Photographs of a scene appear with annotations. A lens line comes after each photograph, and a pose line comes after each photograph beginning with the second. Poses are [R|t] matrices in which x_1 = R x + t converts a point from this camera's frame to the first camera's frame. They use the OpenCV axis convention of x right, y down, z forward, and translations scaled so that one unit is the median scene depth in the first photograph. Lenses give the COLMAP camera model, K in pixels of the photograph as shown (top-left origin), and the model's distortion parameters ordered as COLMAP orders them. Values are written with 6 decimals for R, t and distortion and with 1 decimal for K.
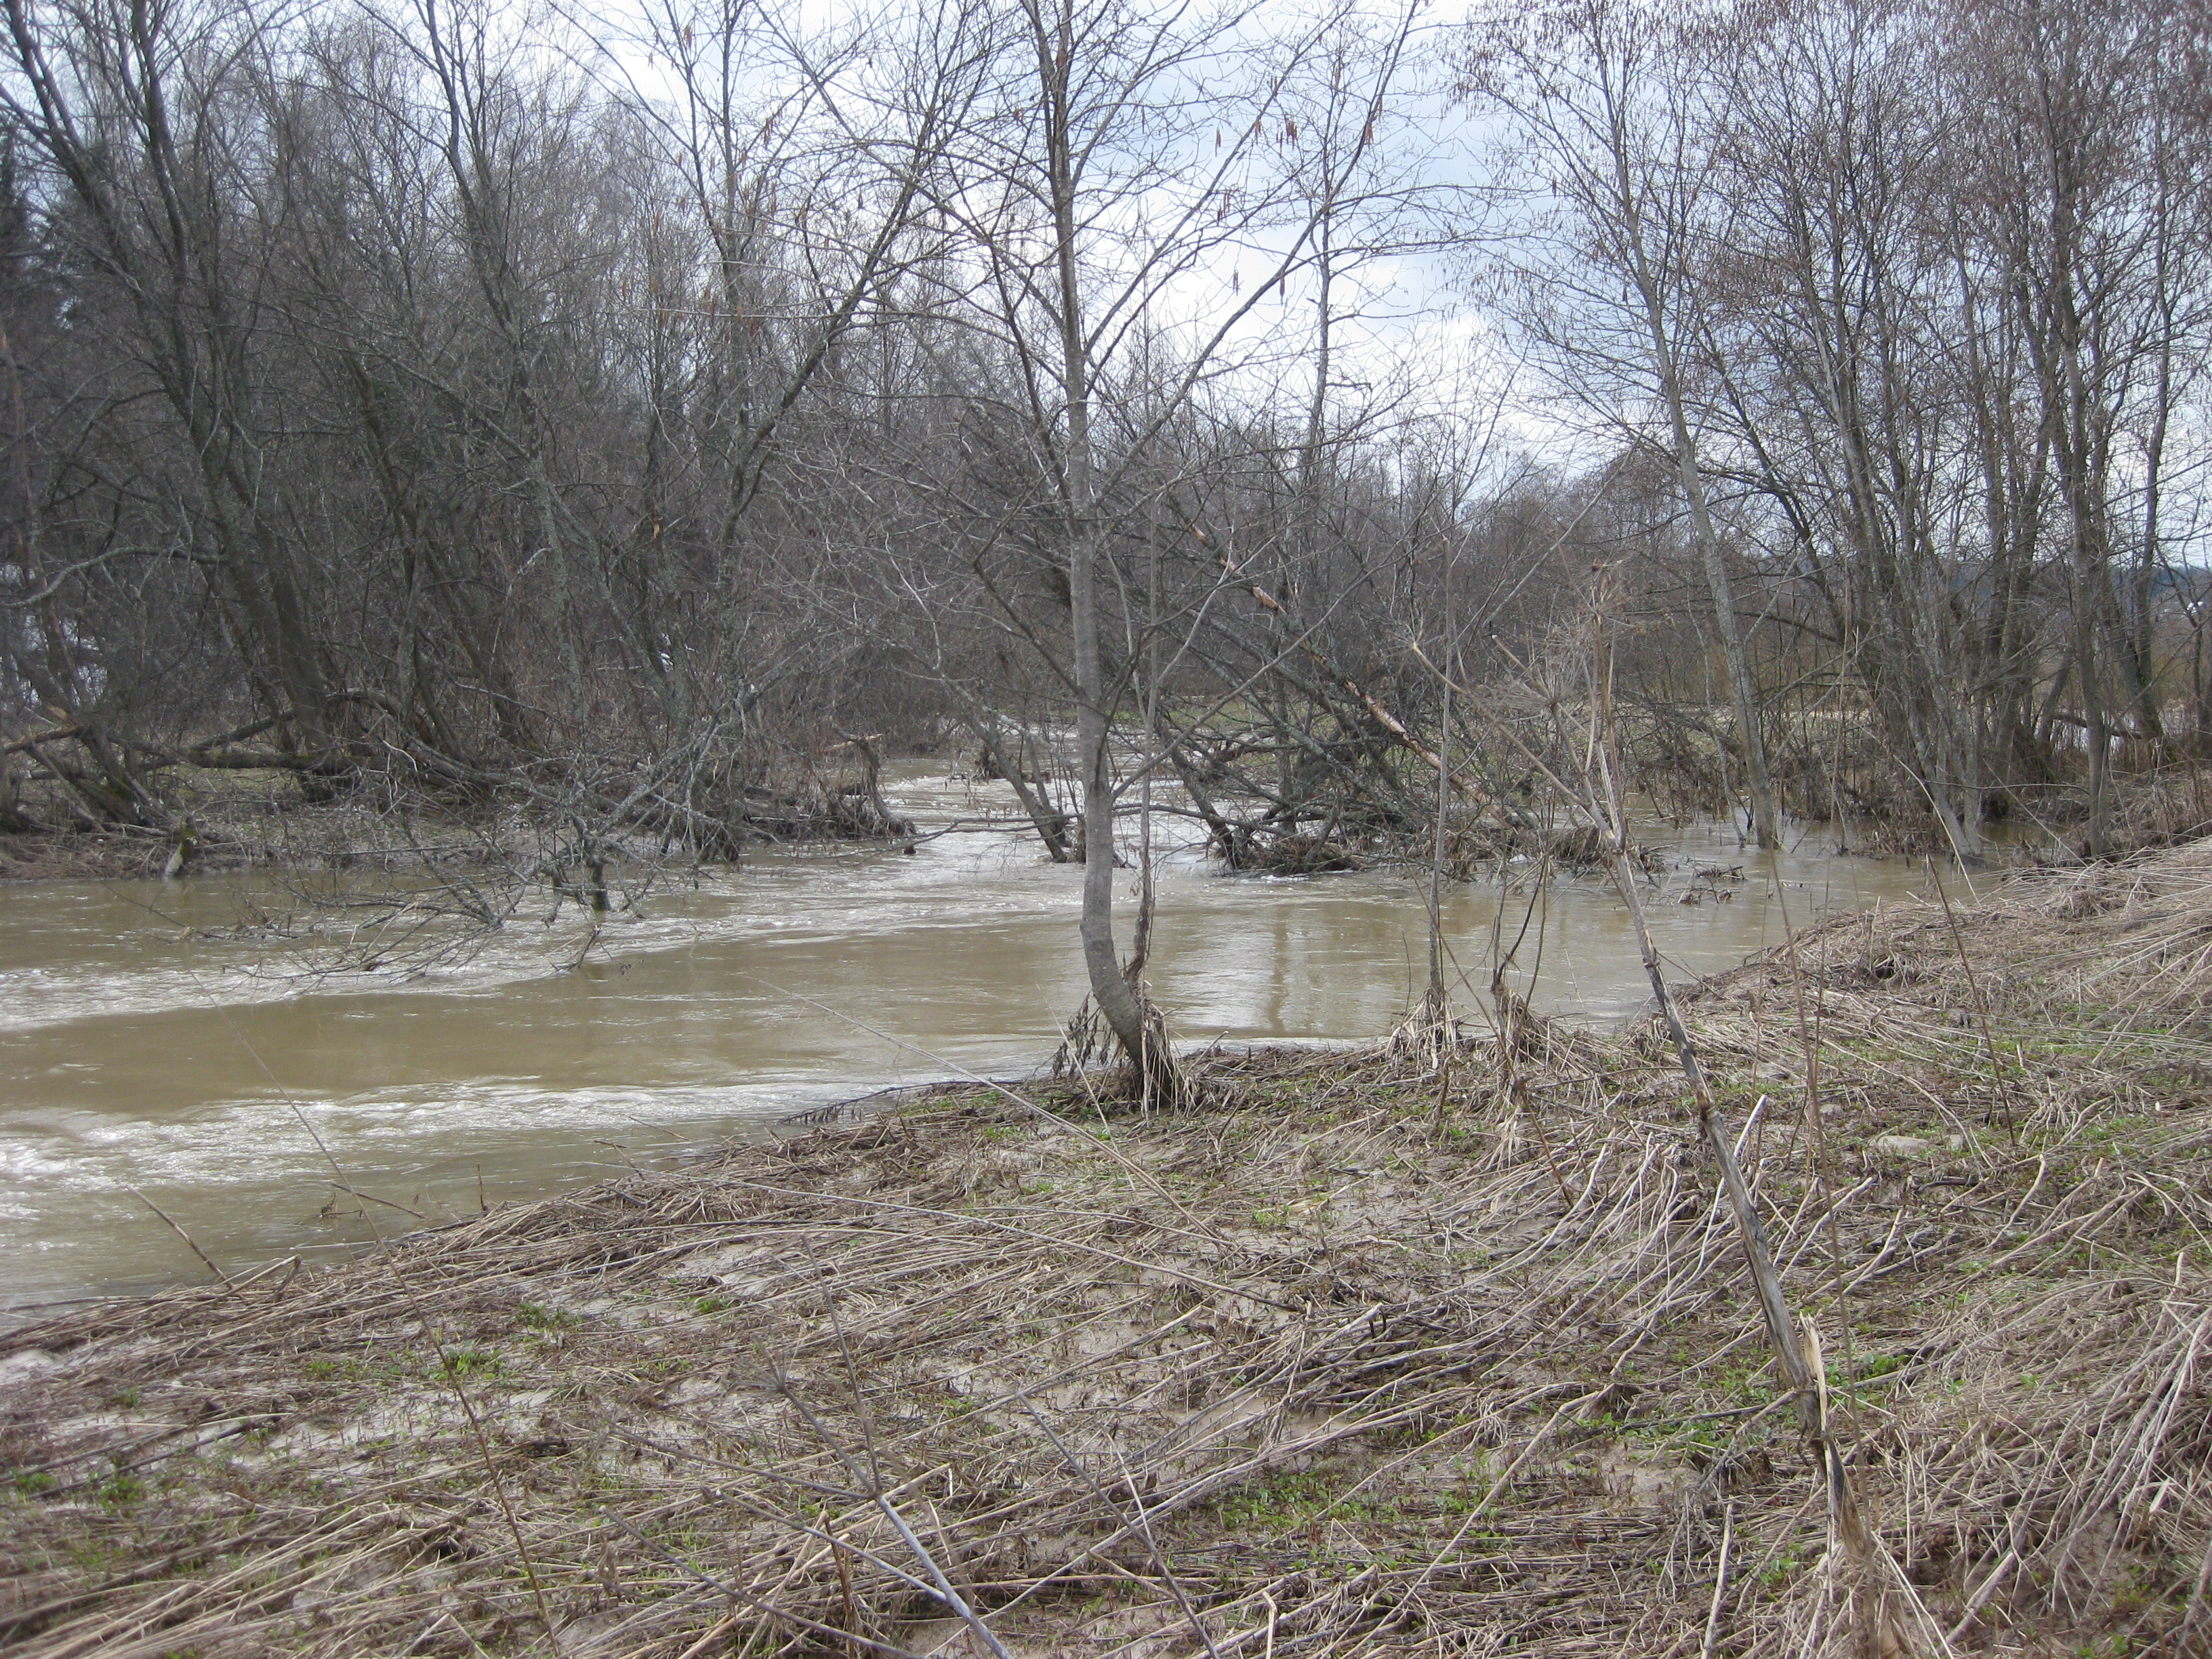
lens RADIAL K [[2420.0, 0, 1106.0], [0, 2420.0, 829.5], [0, 0, 1]] dist [-0.180203, 0.142007]
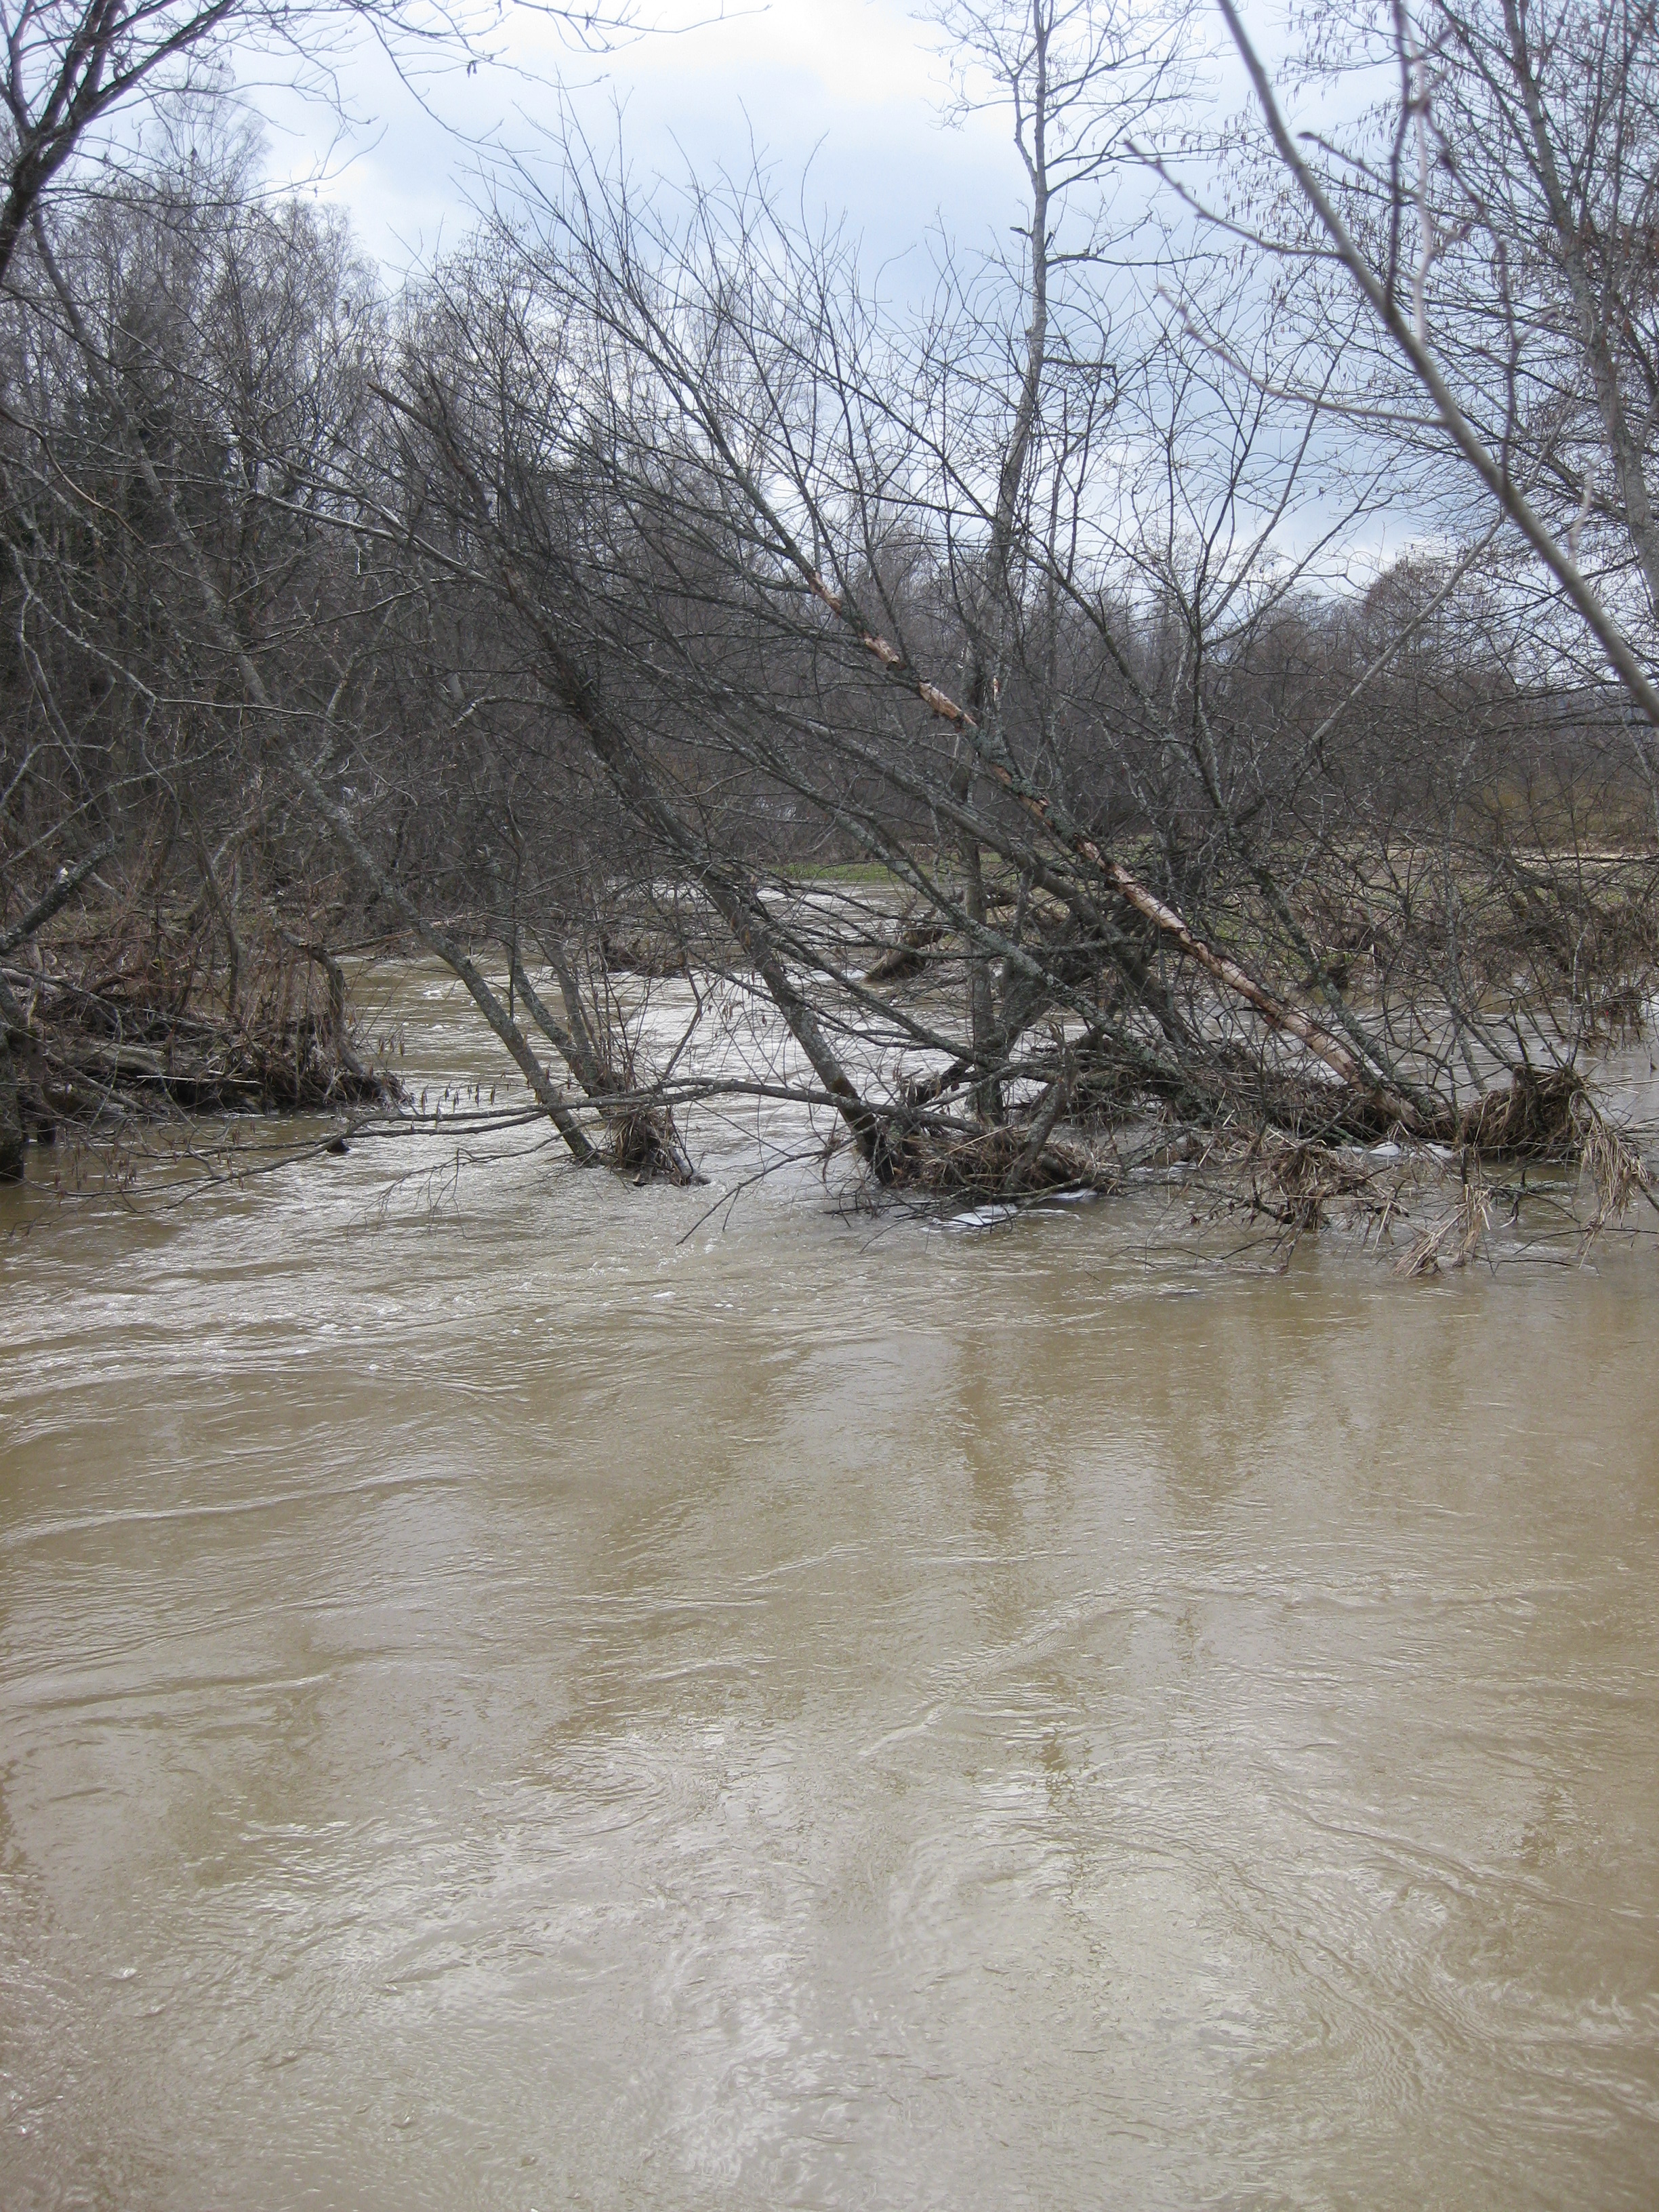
lens RADIAL K [[2420.0, 0, 829.5], [0, 2420.0, 1106.0], [0, 0, 1]] dist [-0.180203, 0.142007]
pose [[0.999823, -0.016127, -0.009673, 0.100009], [0.016629, 0.998389, 0.054257, -0.070127], [0.008782, -0.054408, 0.998480, 0.960244]]
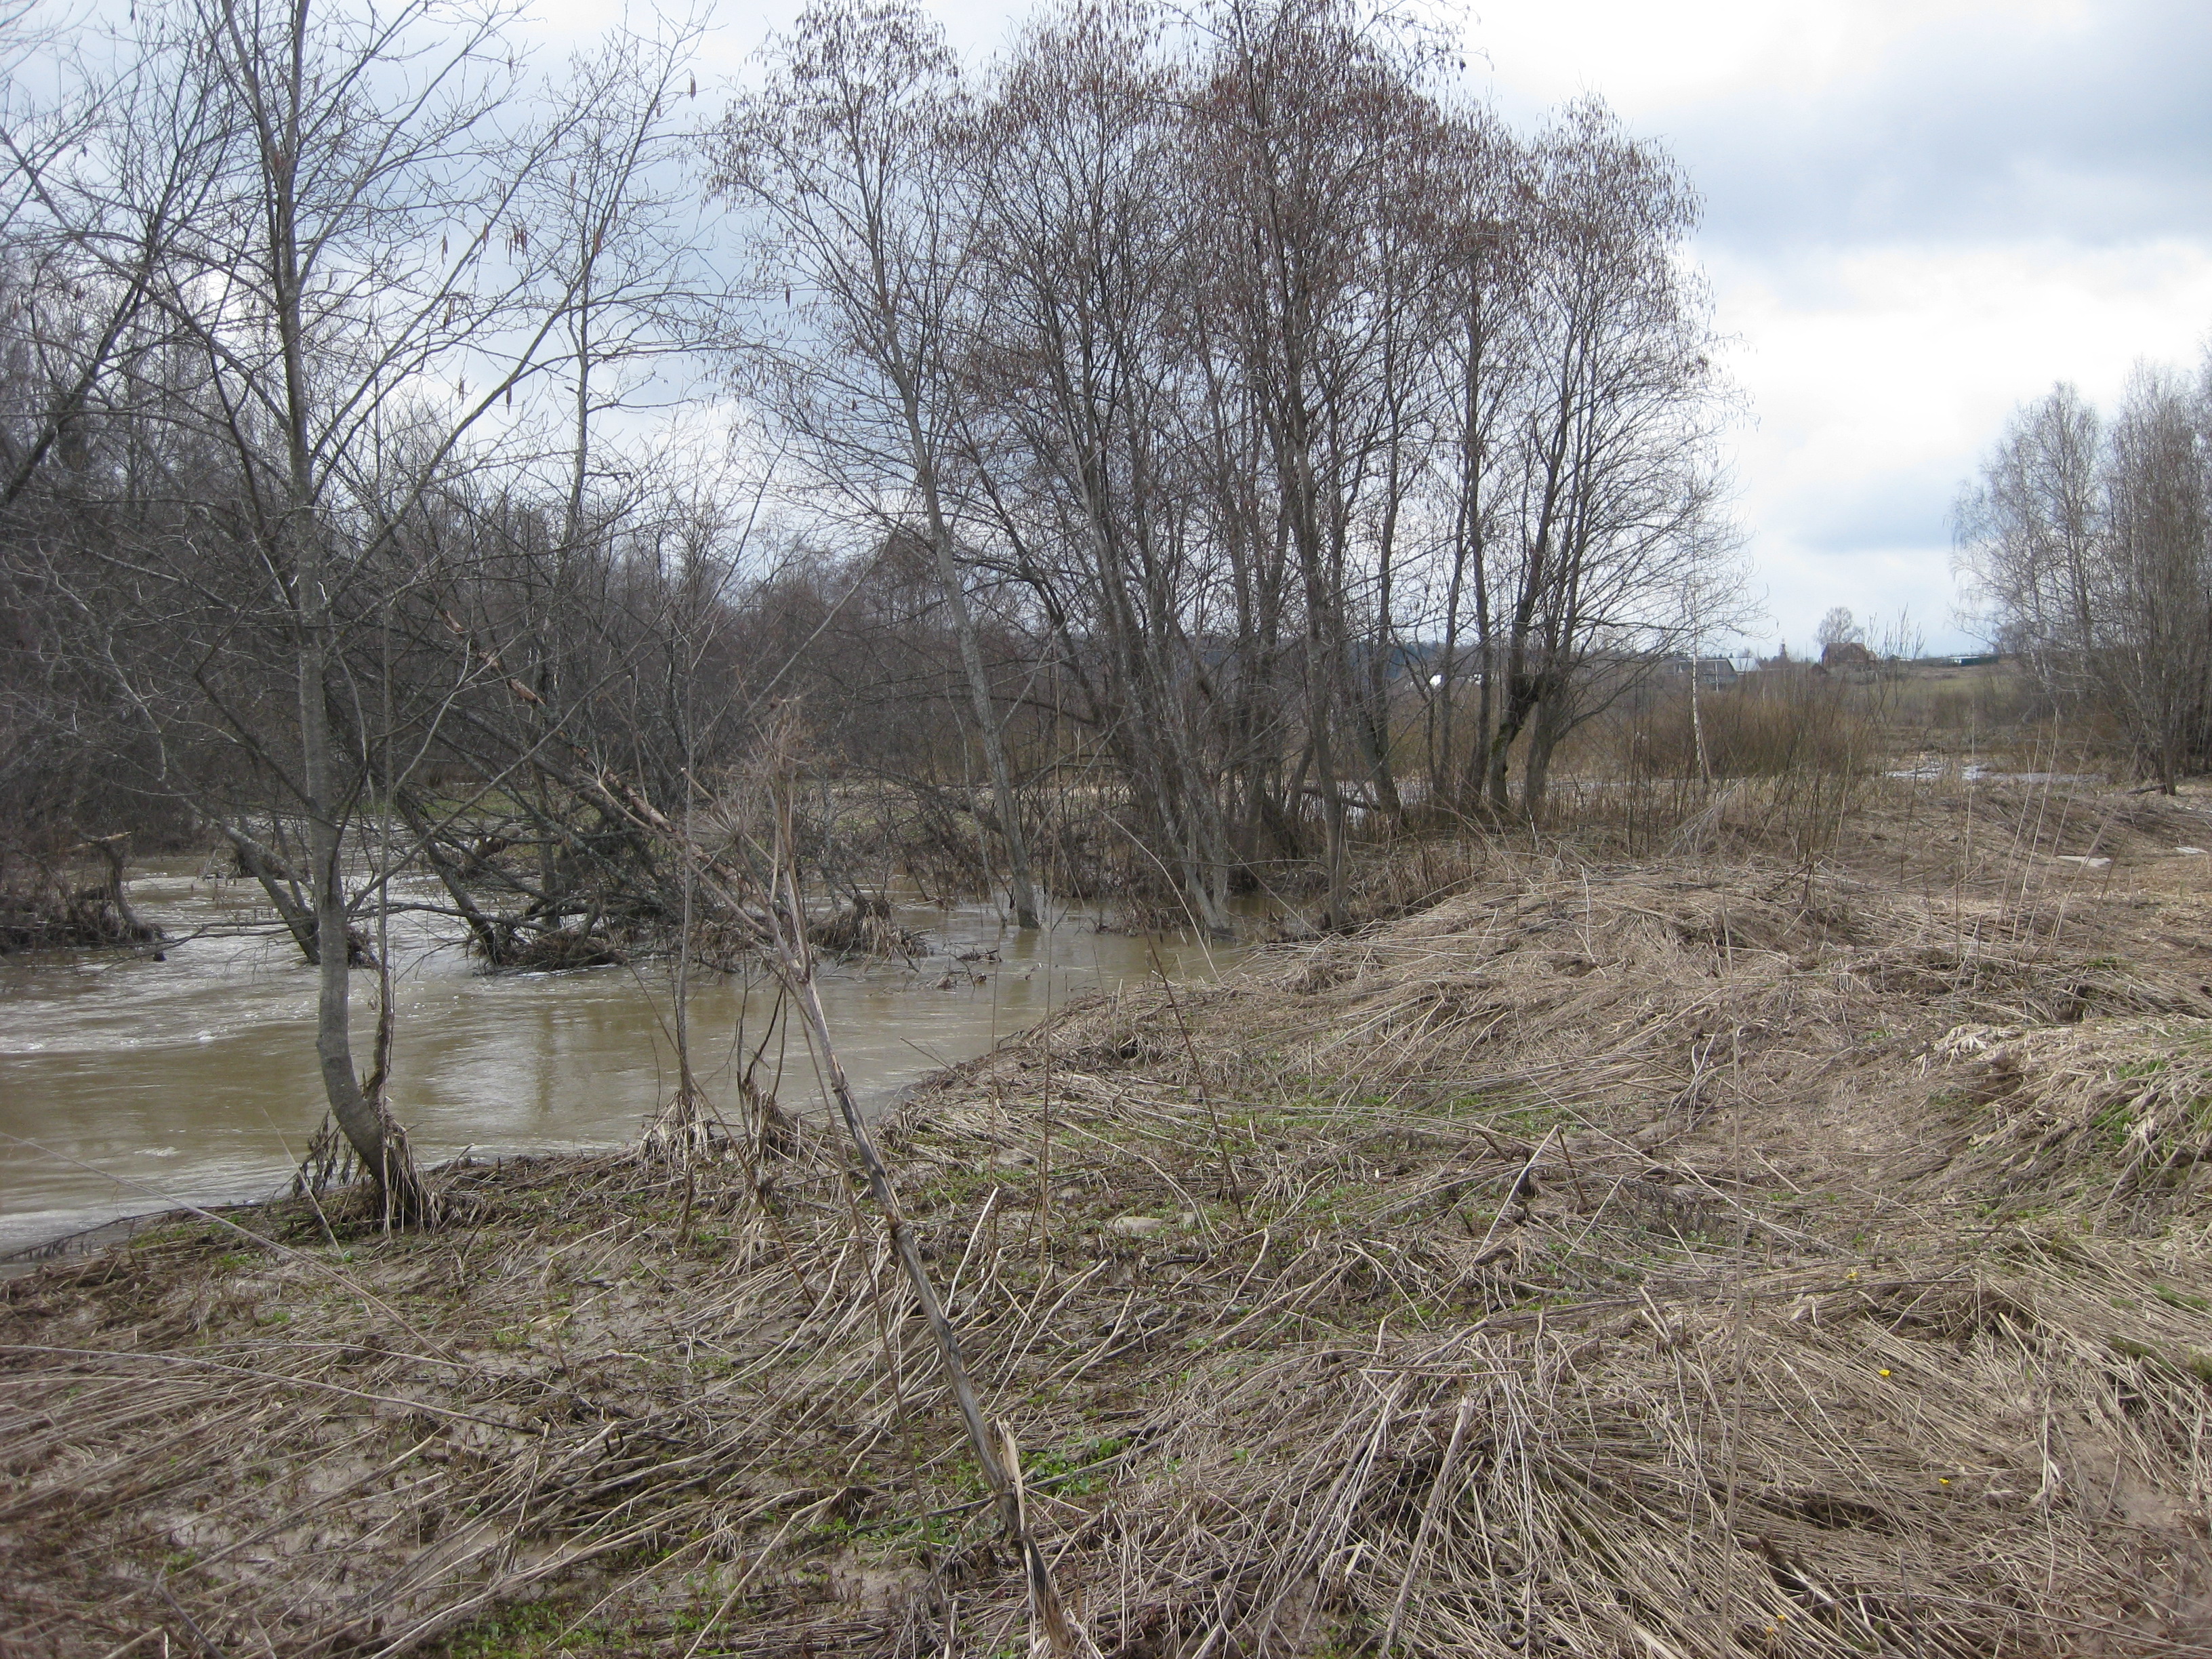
lens RADIAL K [[2420.0, 0, 1106.0], [0, 2420.0, 829.5], [0, 0, 1]] dist [-0.180203, 0.142007]
pose [[0.956358, -0.019853, 0.291523, 0.016402], [0.029366, 0.999168, -0.028292, -0.009573], [-0.290719, 0.035618, 0.956145, -0.010503]]
